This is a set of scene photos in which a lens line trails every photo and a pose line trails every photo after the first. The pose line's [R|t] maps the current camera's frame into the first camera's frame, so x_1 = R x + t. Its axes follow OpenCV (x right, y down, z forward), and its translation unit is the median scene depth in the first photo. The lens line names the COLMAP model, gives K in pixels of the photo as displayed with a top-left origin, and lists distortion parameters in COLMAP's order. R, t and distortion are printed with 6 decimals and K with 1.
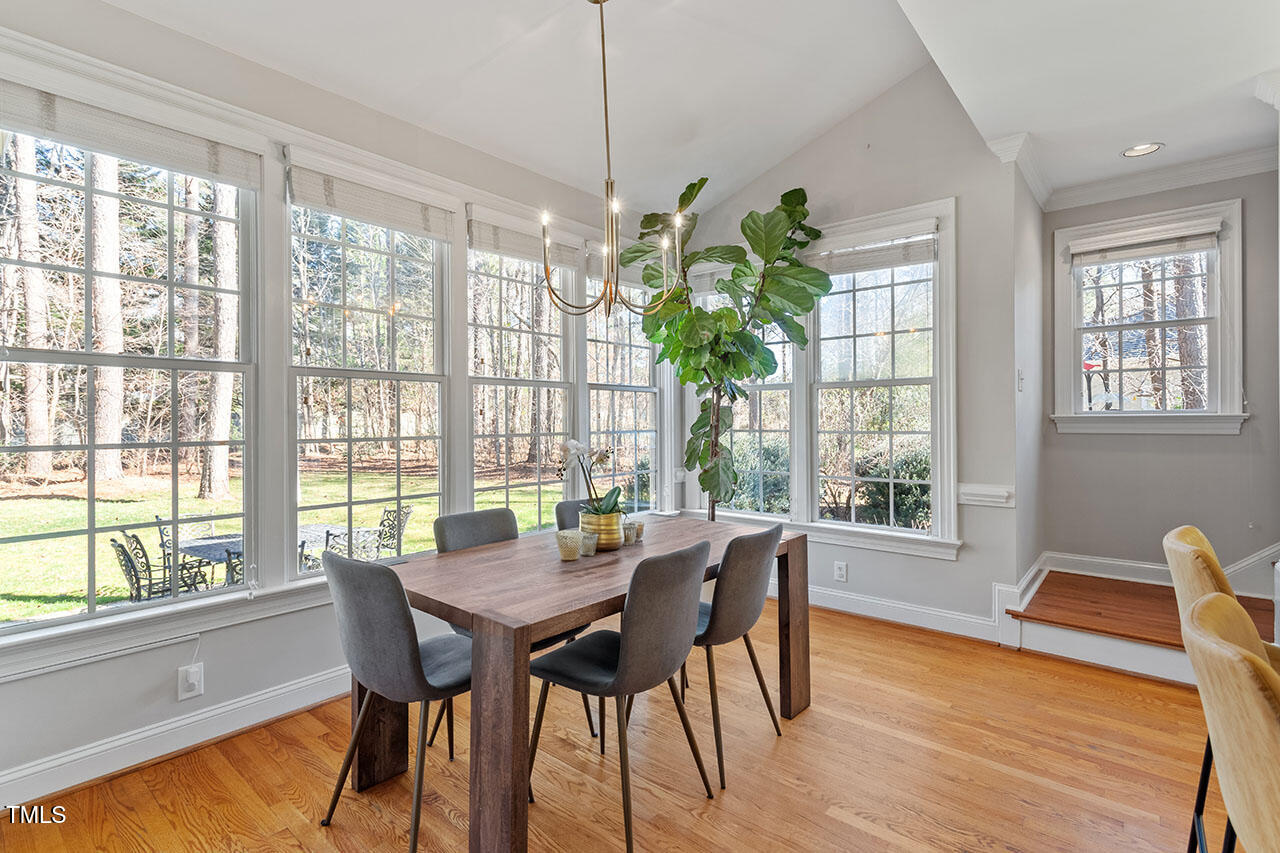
lens RADIAL K [[616.6, 0, 640.6], [0, 616.6, 422.8], [0, 0, 1]] dist [-0.003112, 0.001284]
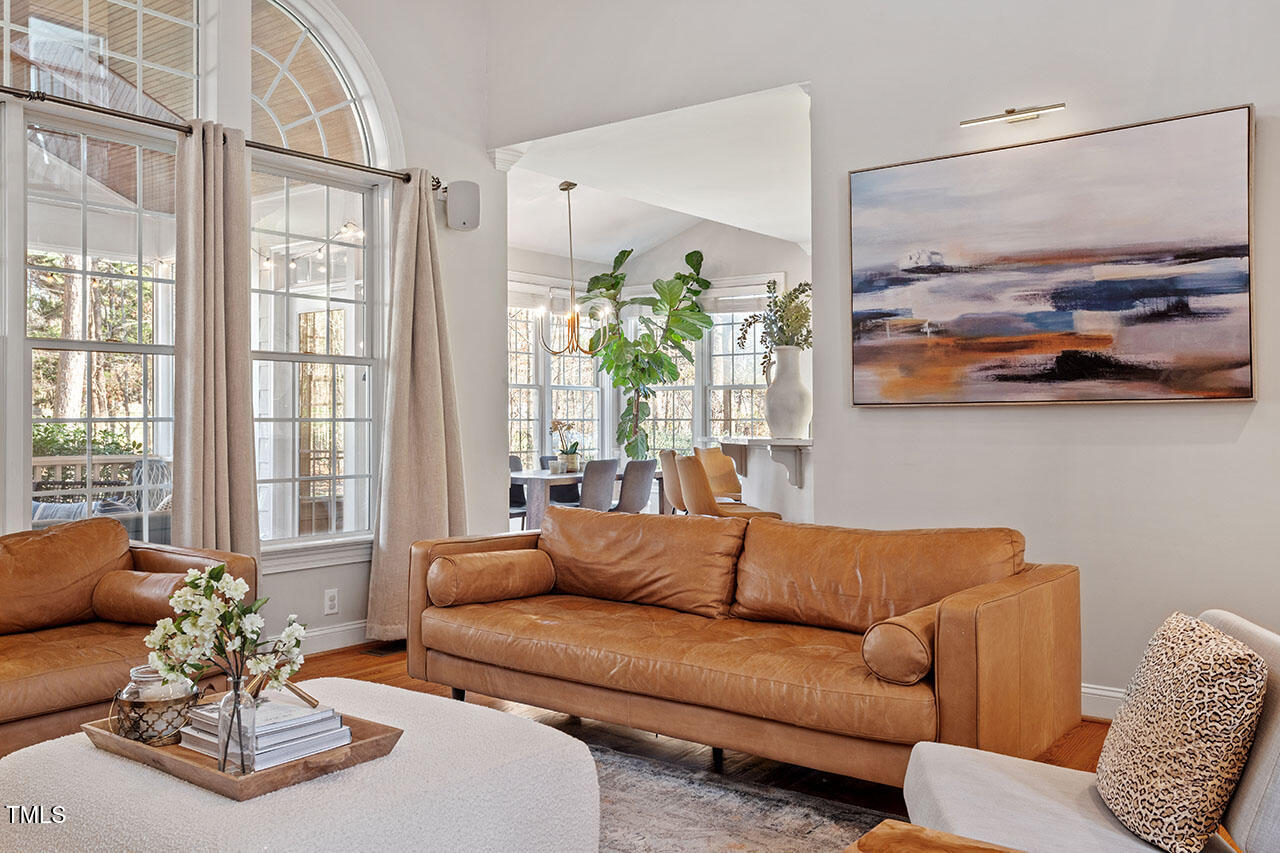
lens RADIAL K [[1053.2, 0, 641.2], [0, 1053.2, 416.5], [0, 0, 1]] dist [0.027608, -0.019792]
pose [[0.998512, 0.005343, 0.054278, -0.007880], [-0.004703, 0.999918, -0.011917, 0.039968], [-0.054337, 0.011644, 0.998455, -1.581850]]
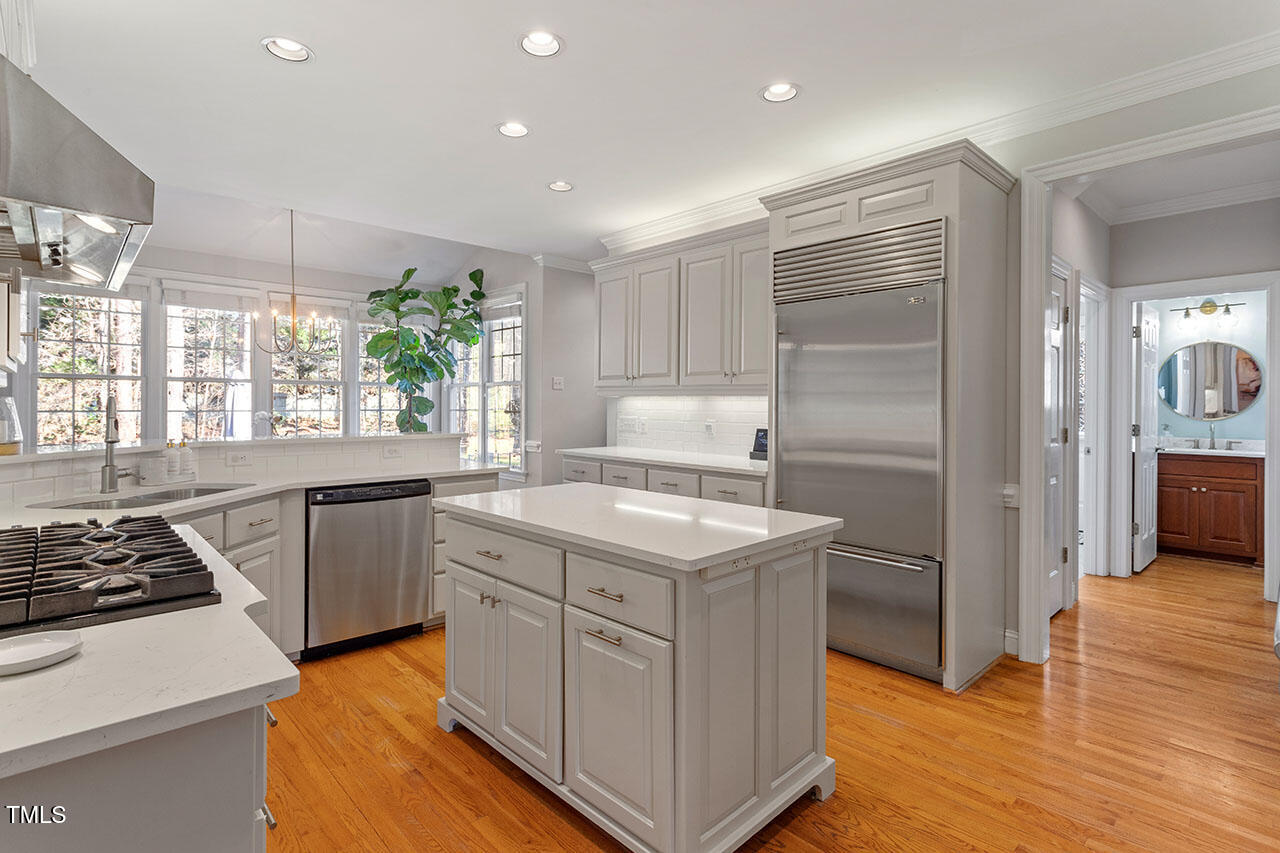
lens RADIAL K [[616.6, 0, 630.7], [0, 616.6, 405.6], [0, 0, 1]] dist [-0.003112, 0.001284]
pose [[0.993451, 0.011856, -0.113640, 0.950645], [-0.011887, 0.999929, 0.000404, -0.005891], [0.113637, 0.000950, 0.993522, -0.714131]]
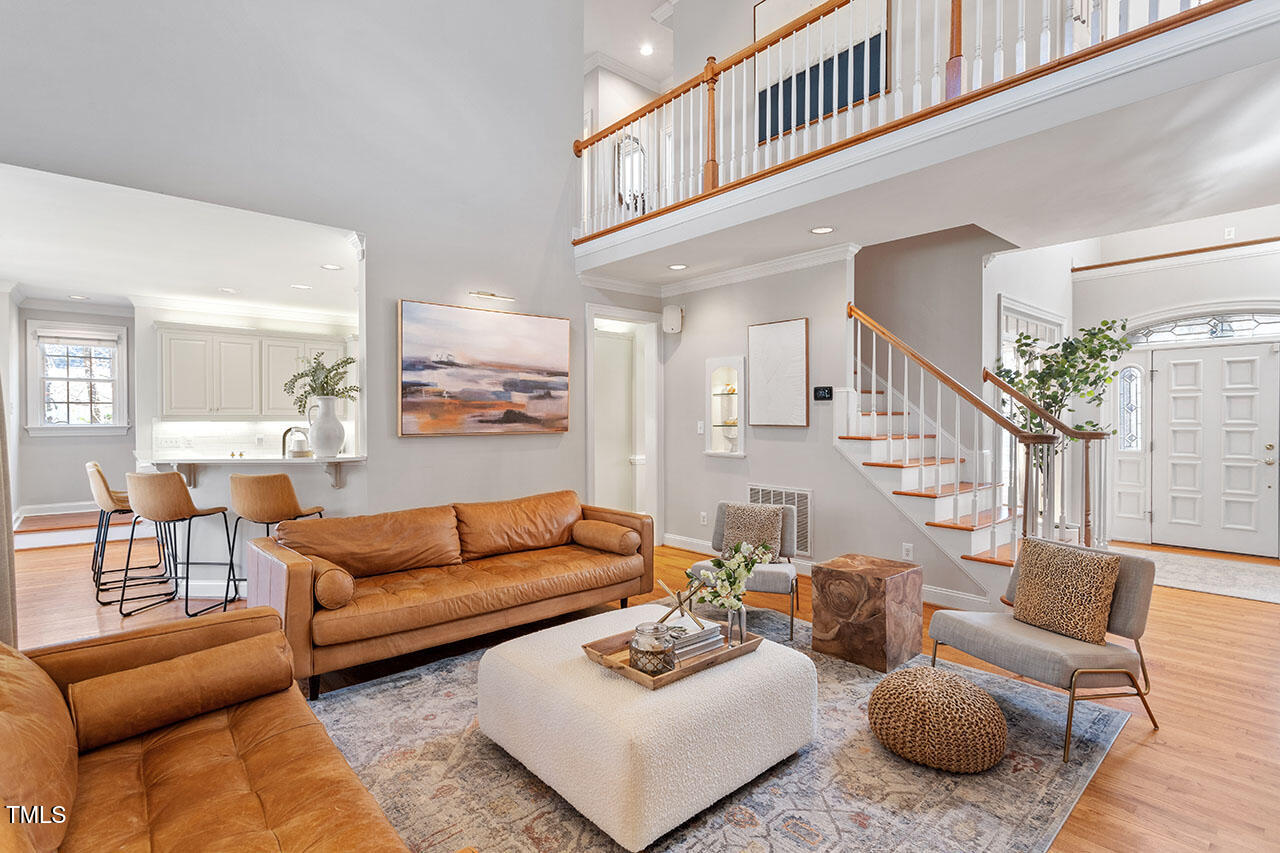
lens RADIAL K [[616.6, 0, 621.0], [0, 616.6, 422.0], [0, 0, 1]] dist [-0.003112, 0.001284]
pose [[0.165491, -0.000296, 0.986211, -0.826038], [0.007917, 0.999968, -0.001029, -0.010095], [-0.986180, 0.007978, 0.165488, -1.015747]]
